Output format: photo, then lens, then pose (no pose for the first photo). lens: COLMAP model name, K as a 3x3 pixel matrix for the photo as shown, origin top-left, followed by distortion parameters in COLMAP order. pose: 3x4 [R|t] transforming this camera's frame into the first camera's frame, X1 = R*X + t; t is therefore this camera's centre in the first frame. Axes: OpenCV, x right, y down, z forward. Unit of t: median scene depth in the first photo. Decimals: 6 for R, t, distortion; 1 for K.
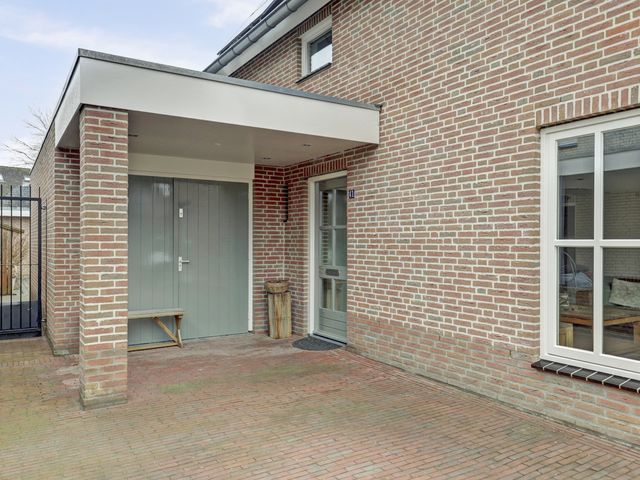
lens RADIAL K [[502.9, 0, 320.0], [0, 502.9, 240.0], [0, 0, 1]] dist [-0.002170, -0.000780]
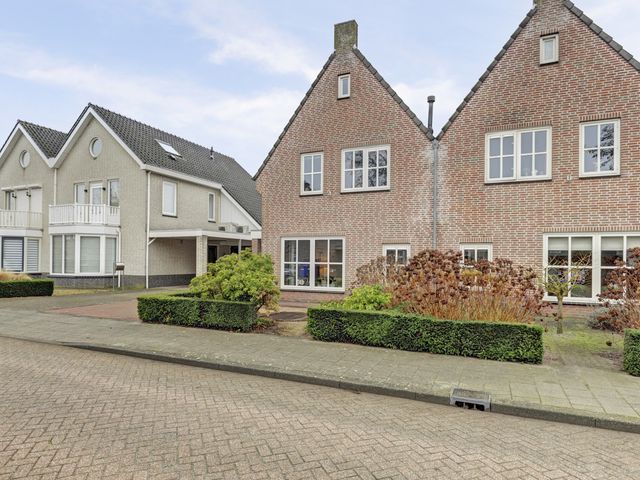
lens RADIAL K [[402.5, 0, 320.6], [0, 402.5, 255.0], [0, 0, 1]] dist [-0.000055, 0.000522]
pose [[0.548737, -0.007456, -0.835962, 2.541597], [-0.004430, 0.999920, -0.011826, -0.014812], [0.835983, 0.010193, 0.548660, -0.597929]]
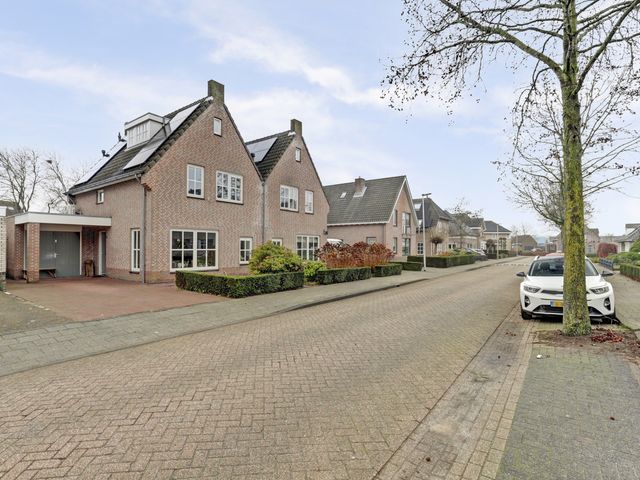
lens RADIAL K [[330.1, 0, 319.0], [0, 330.1, 243.8], [0, 0, 1]] dist [-0.015219, 0.000120]
pose [[0.933731, 0.004025, 0.357954, 0.673694], [-0.002052, 0.999981, -0.005892, -0.026345], [-0.357971, 0.004767, 0.933721, -1.942335]]
